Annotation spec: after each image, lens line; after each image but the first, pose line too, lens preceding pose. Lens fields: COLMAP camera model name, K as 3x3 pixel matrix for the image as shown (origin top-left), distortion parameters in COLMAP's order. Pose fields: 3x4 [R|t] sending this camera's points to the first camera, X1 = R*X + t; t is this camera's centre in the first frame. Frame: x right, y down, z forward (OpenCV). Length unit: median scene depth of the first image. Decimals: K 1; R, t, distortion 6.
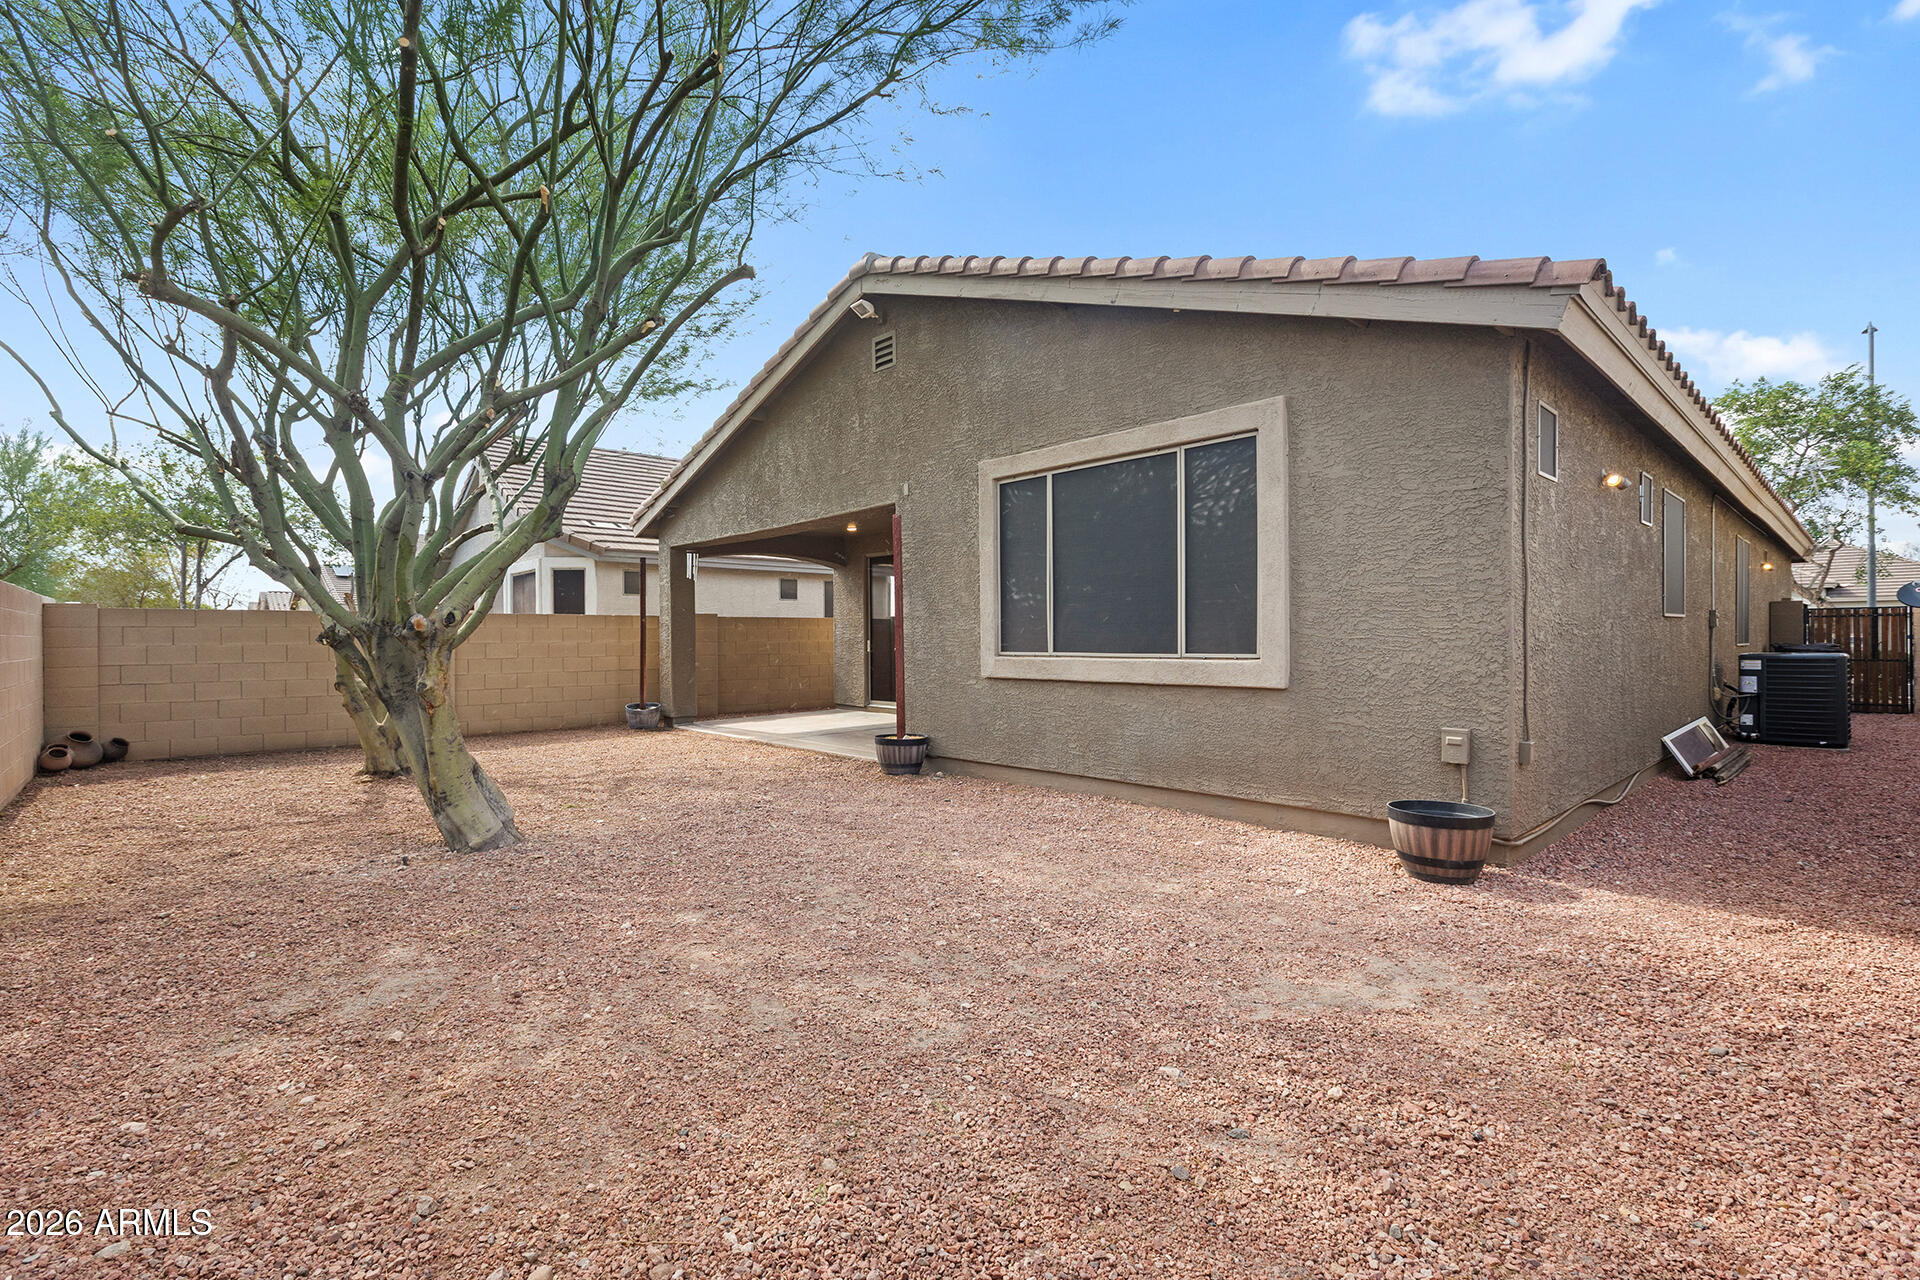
lens RADIAL K [[857.9, 0, 951.6], [0, 857.9, 637.4], [0, 0, 1]] dist [0.000278, -0.000528]
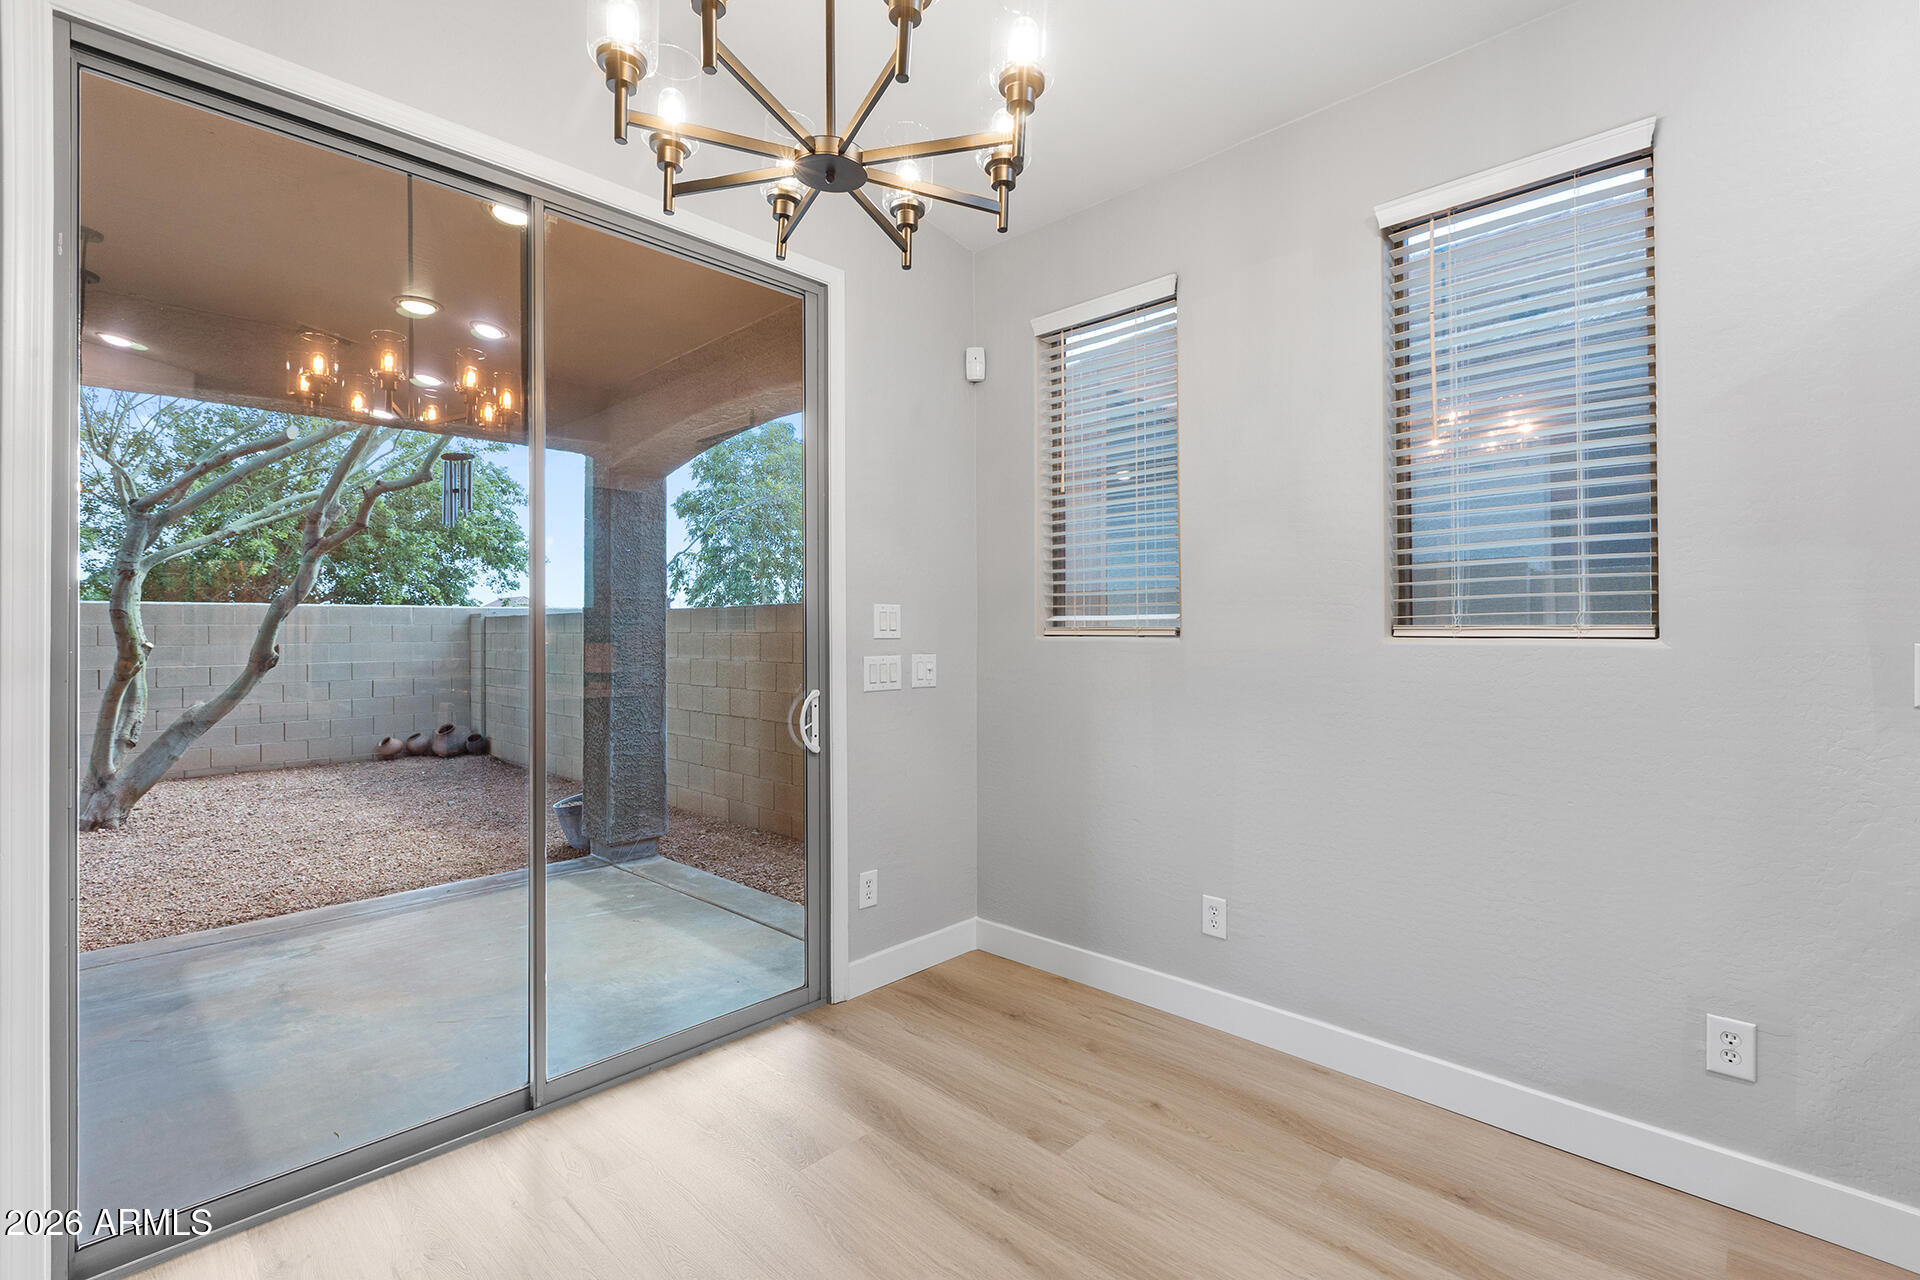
lens RADIAL K [[857.9, 0, 961.3], [0, 857.9, 624.5], [0, 0, 1]] dist [0.000278, -0.000528]
pose [[0.056529, -0.001817, -0.998399, 0.194423], [0.005027, 0.999986, -0.001535, -0.021906], [0.998388, -0.004932, 0.056537, 1.694711]]
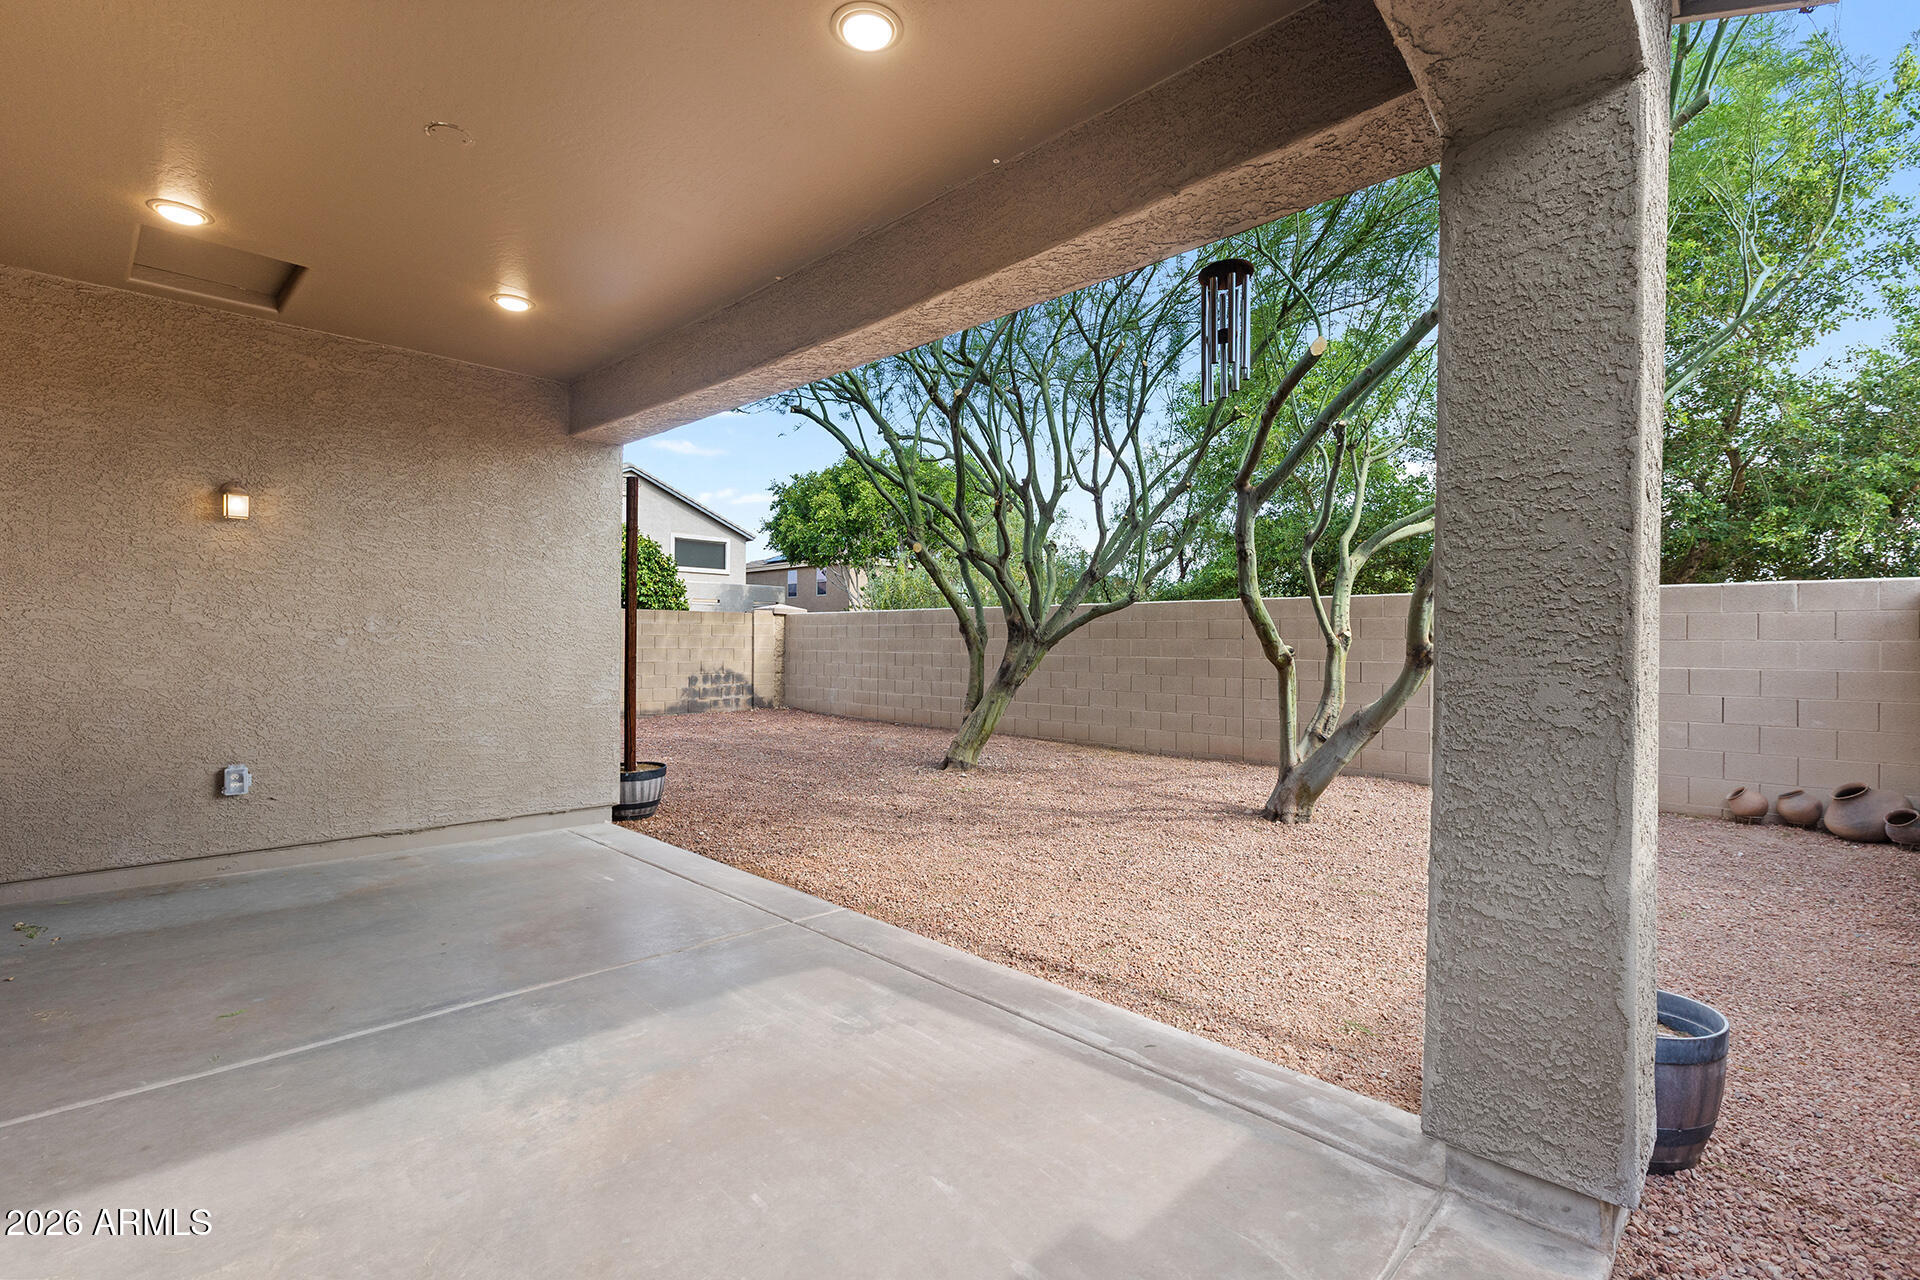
lens RADIAL K [[857.9, 0, 968.7], [0, 857.9, 650.6], [0, 0, 1]] dist [0.000278, -0.000528]
pose [[-0.999175, -0.003356, -0.040483, -0.313262], [-0.003602, 0.999976, 0.006000, 0.004166], [0.040462, 0.006141, -0.999162, 1.700924]]
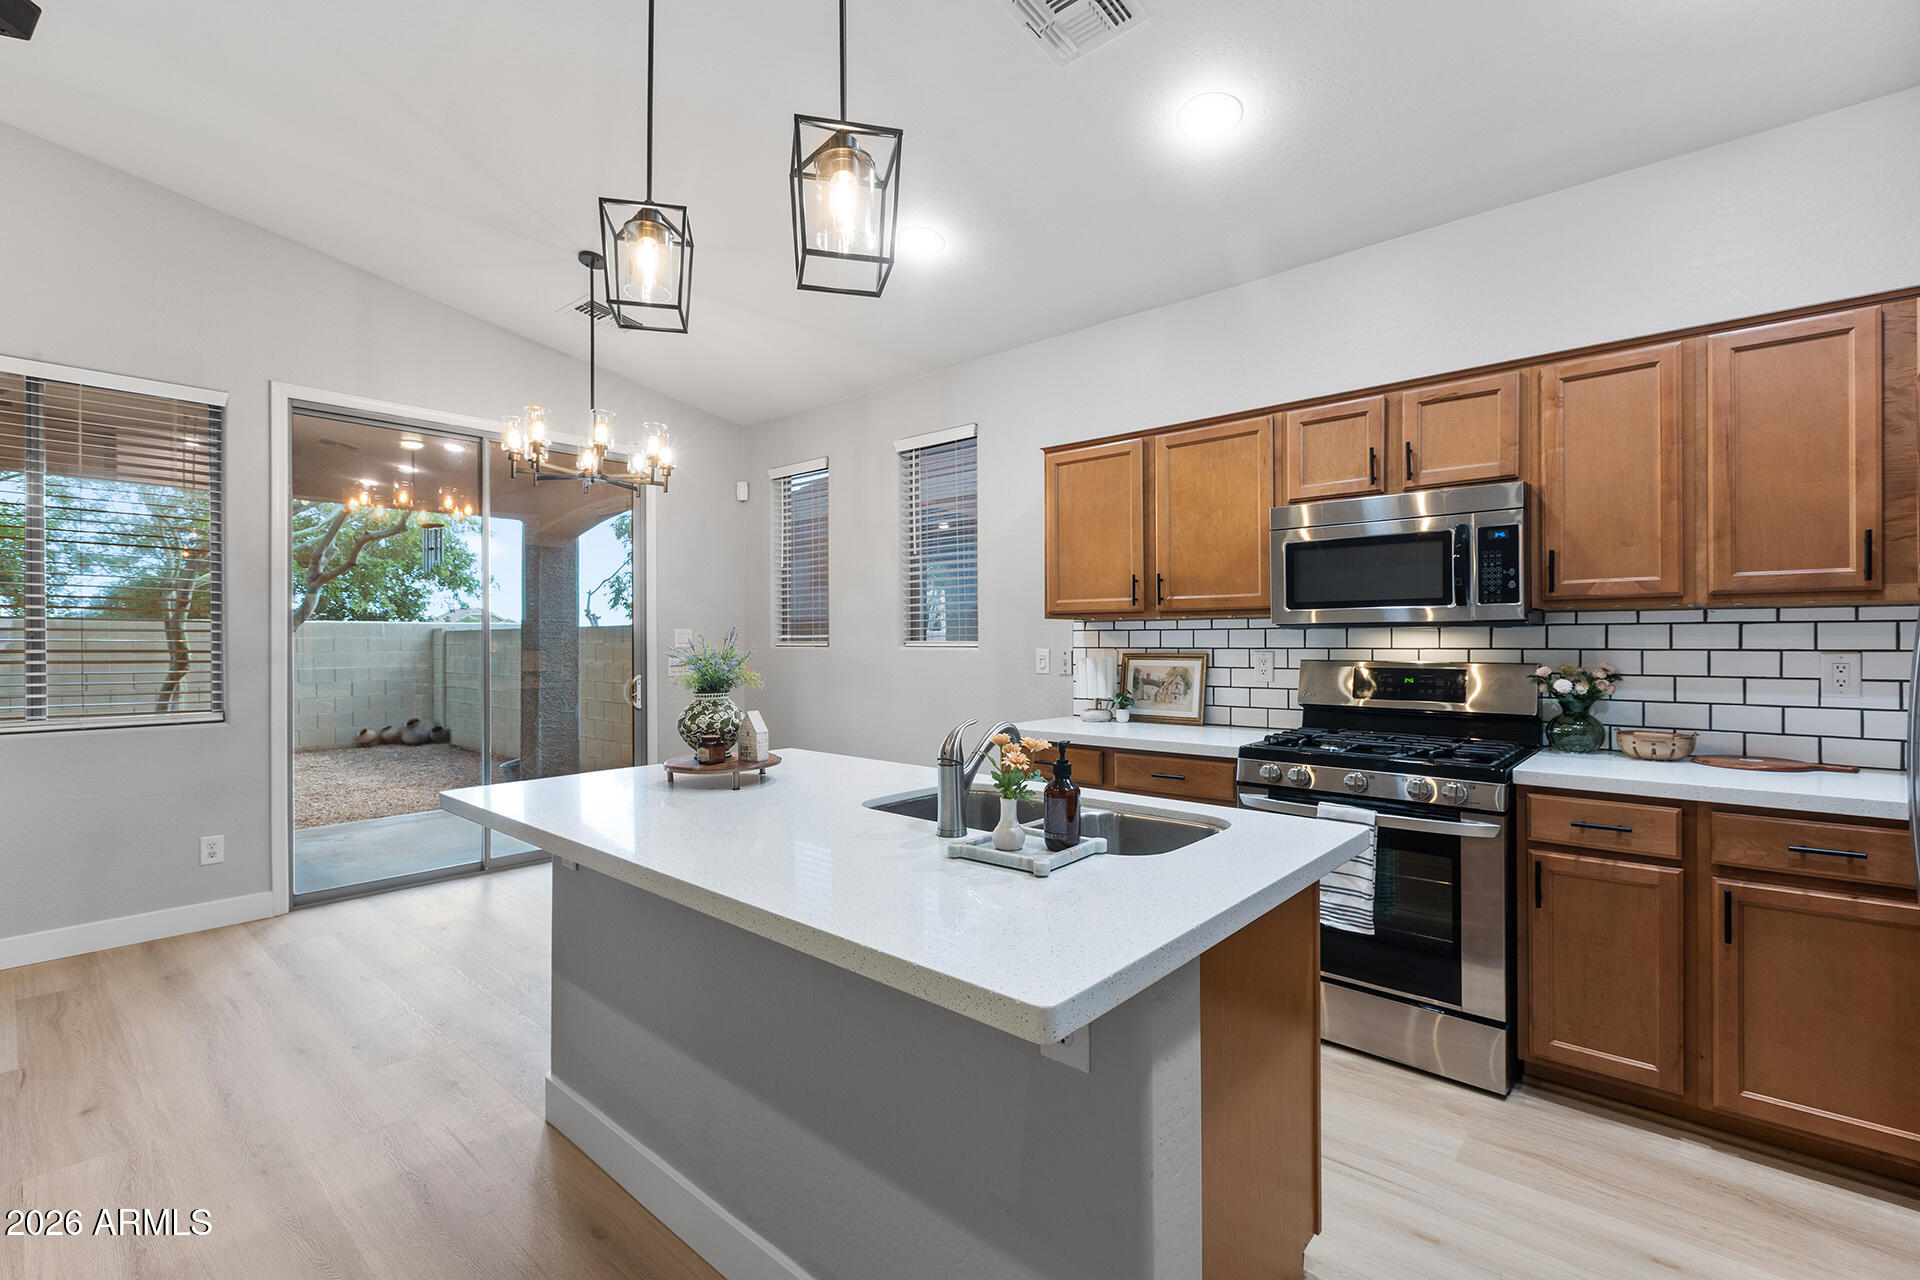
lens RADIAL K [[857.9, 0, 948.9], [0, 857.9, 639.4], [0, 0, 1]] dist [0.000278, -0.000528]
pose [[0.089381, 0.002740, -0.995994, 0.500361], [0.004358, 0.999986, 0.003142, -0.024041], [0.995988, -0.004622, 0.089367, 1.826322]]
